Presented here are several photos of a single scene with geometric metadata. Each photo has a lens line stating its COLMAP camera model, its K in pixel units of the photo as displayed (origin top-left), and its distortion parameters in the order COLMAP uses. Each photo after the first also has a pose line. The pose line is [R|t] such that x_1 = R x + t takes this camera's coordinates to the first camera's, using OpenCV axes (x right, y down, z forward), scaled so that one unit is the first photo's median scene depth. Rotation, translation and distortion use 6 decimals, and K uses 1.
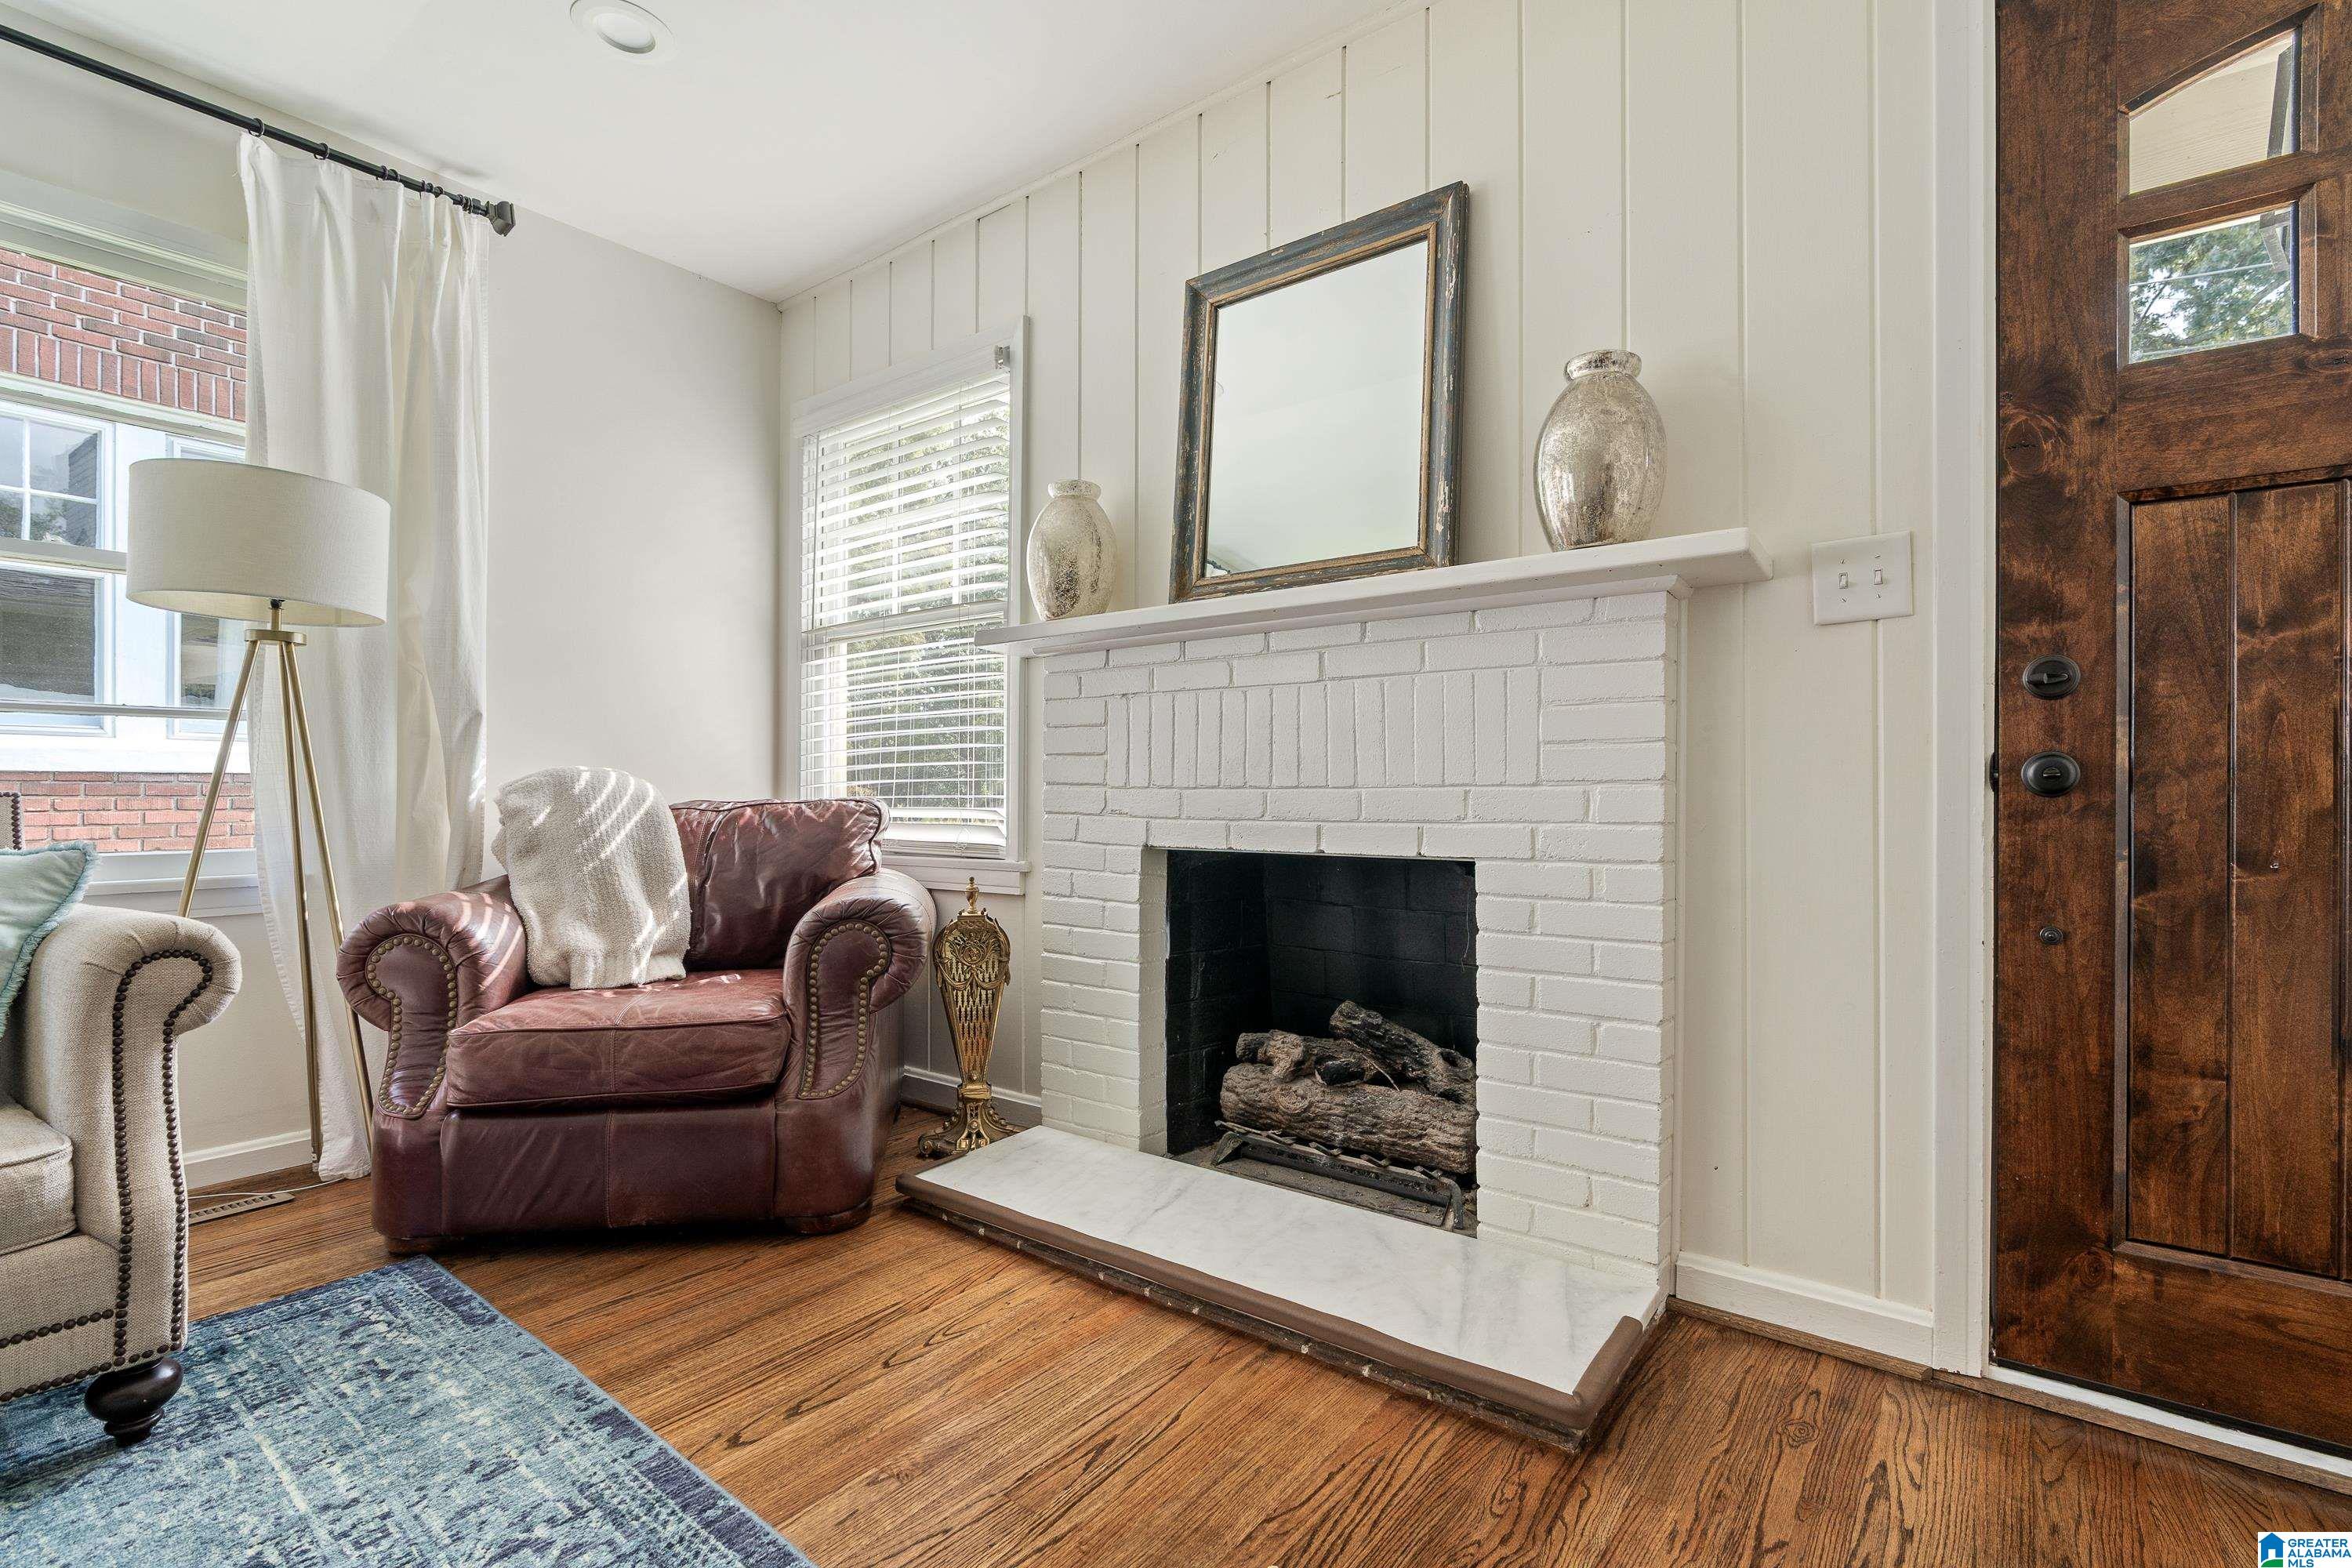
lens RADIAL K [[1083.6, 0, 1170.6], [0, 1083.6, 795.7], [0, 0, 1]] dist [-0.000042, 0.000810]
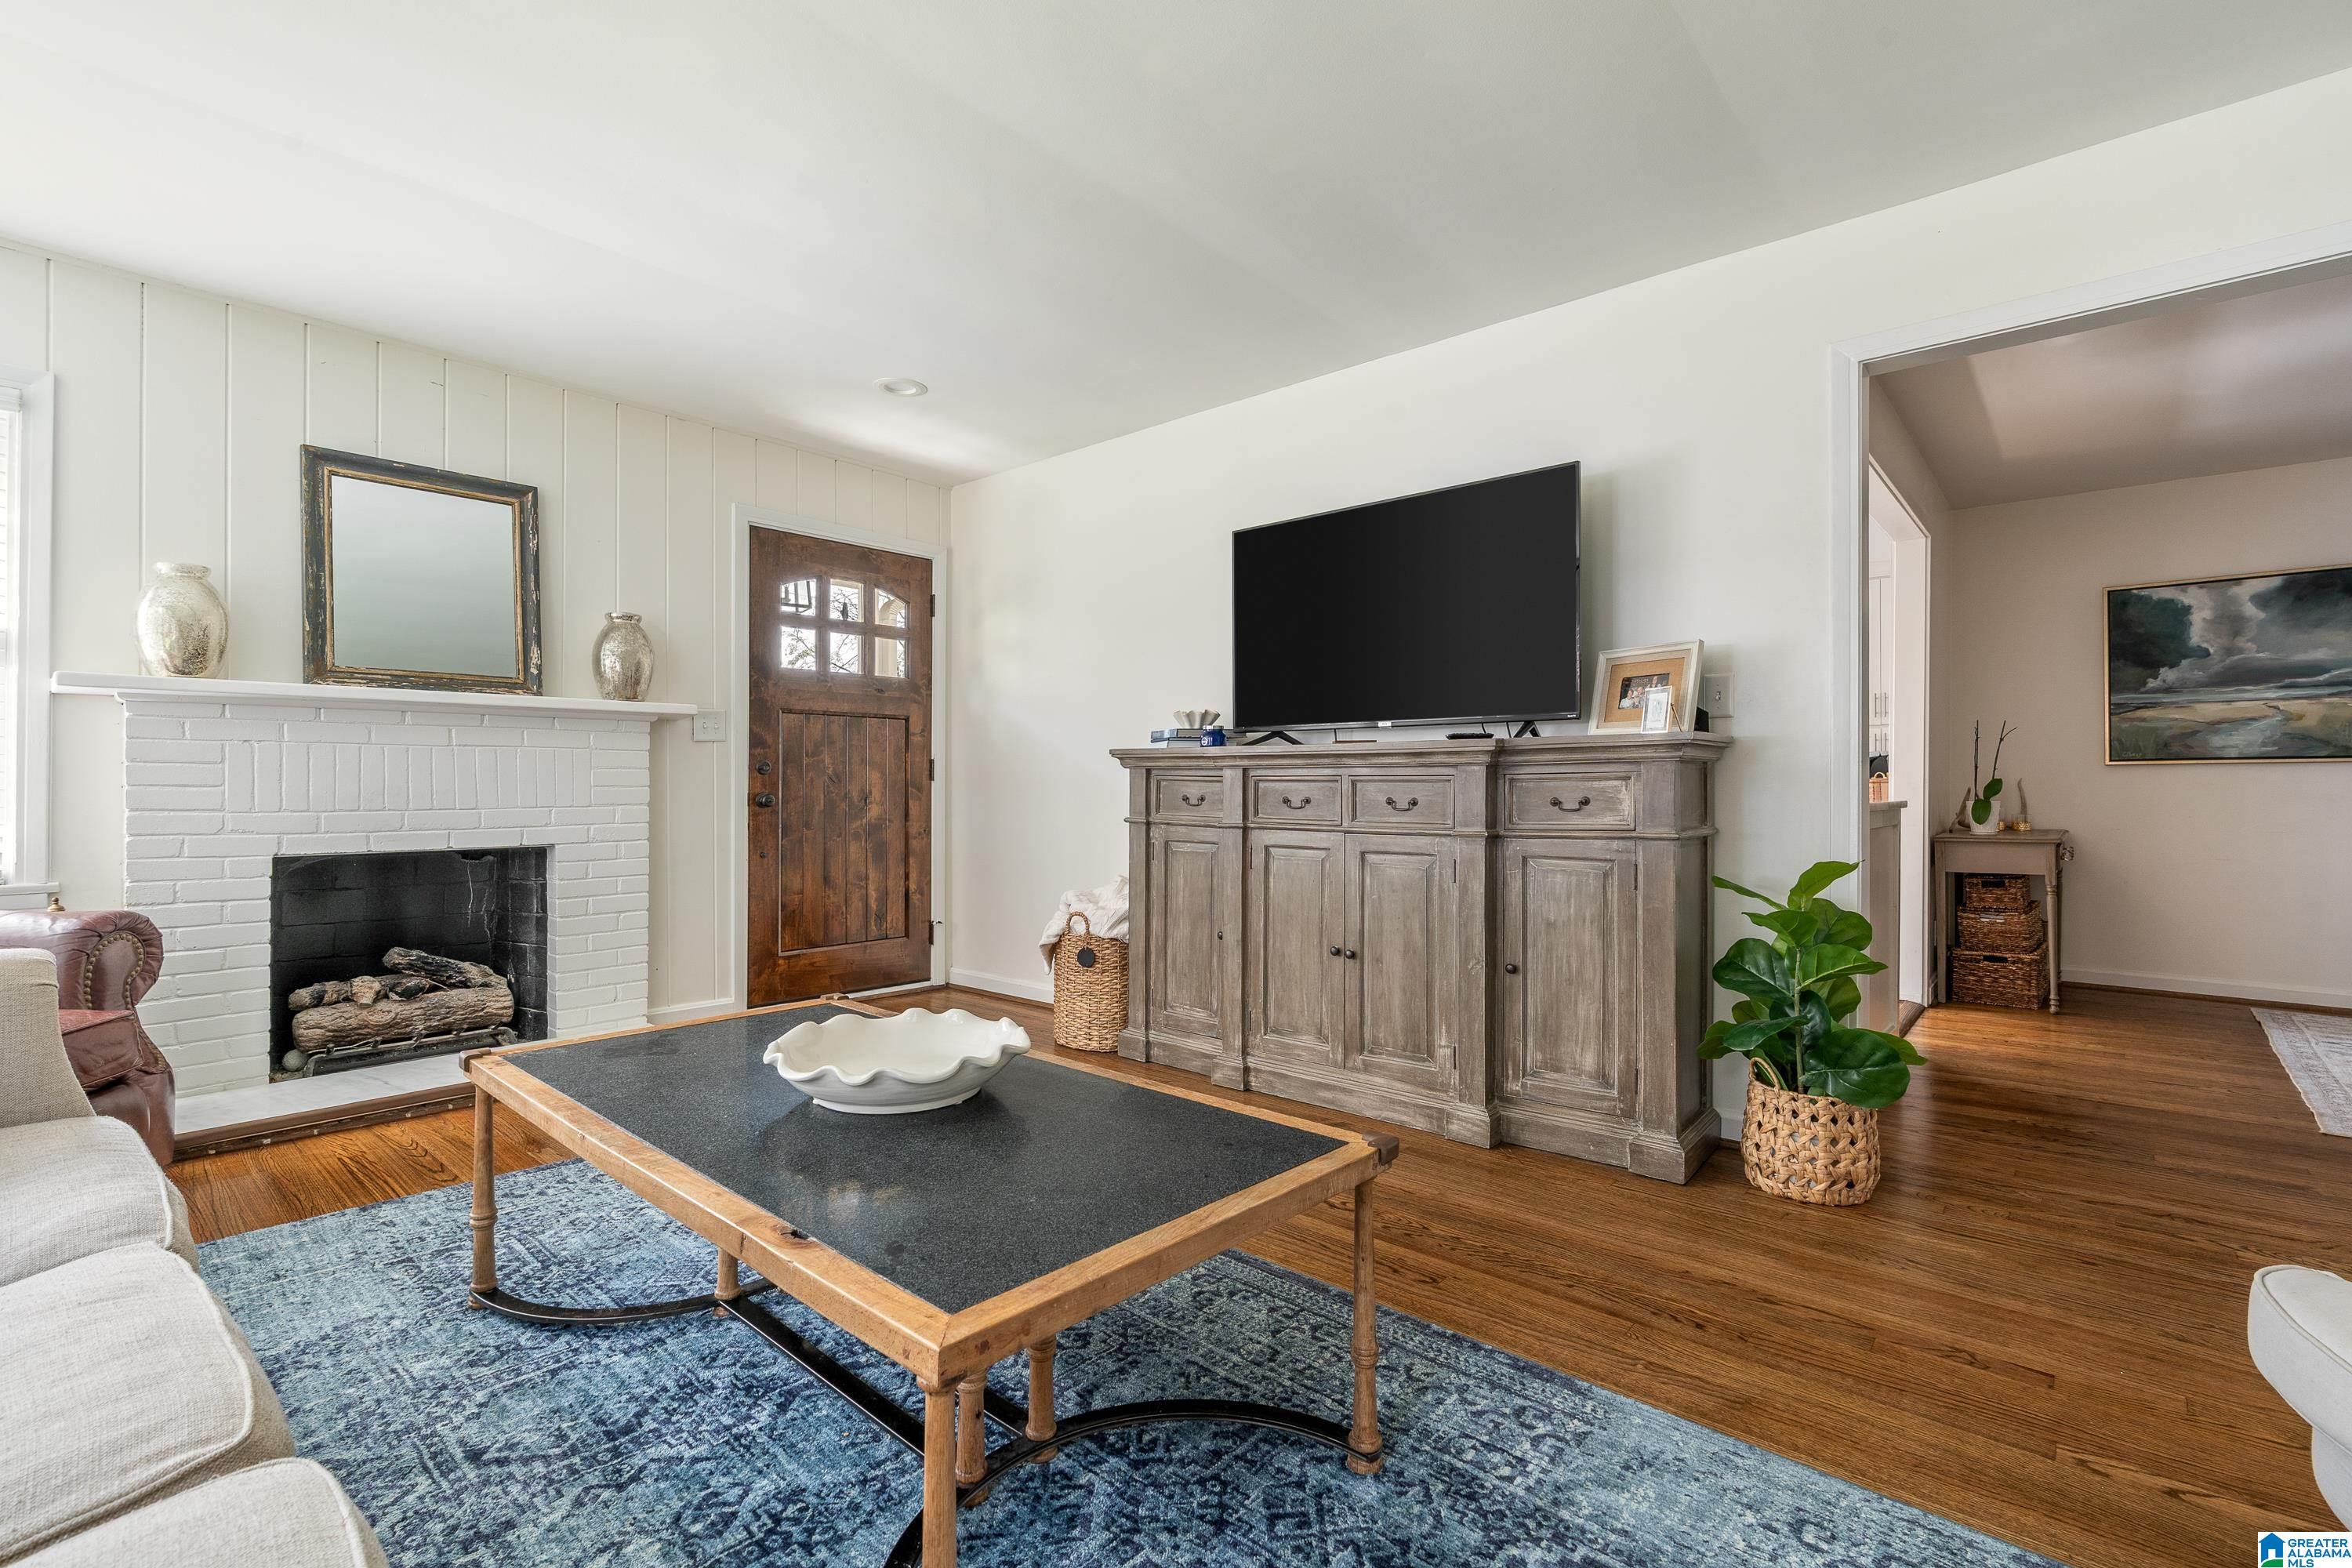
lens RADIAL K [[1083.6, 0, 1170.6], [0, 1083.6, 795.7], [0, 0, 1]] dist [-0.000042, 0.000810]
pose [[0.090407, -0.017304, 0.995755, -1.537732], [-0.001338, 0.999846, 0.017497, -0.064848], [-0.995904, -0.002915, 0.090370, -0.278959]]
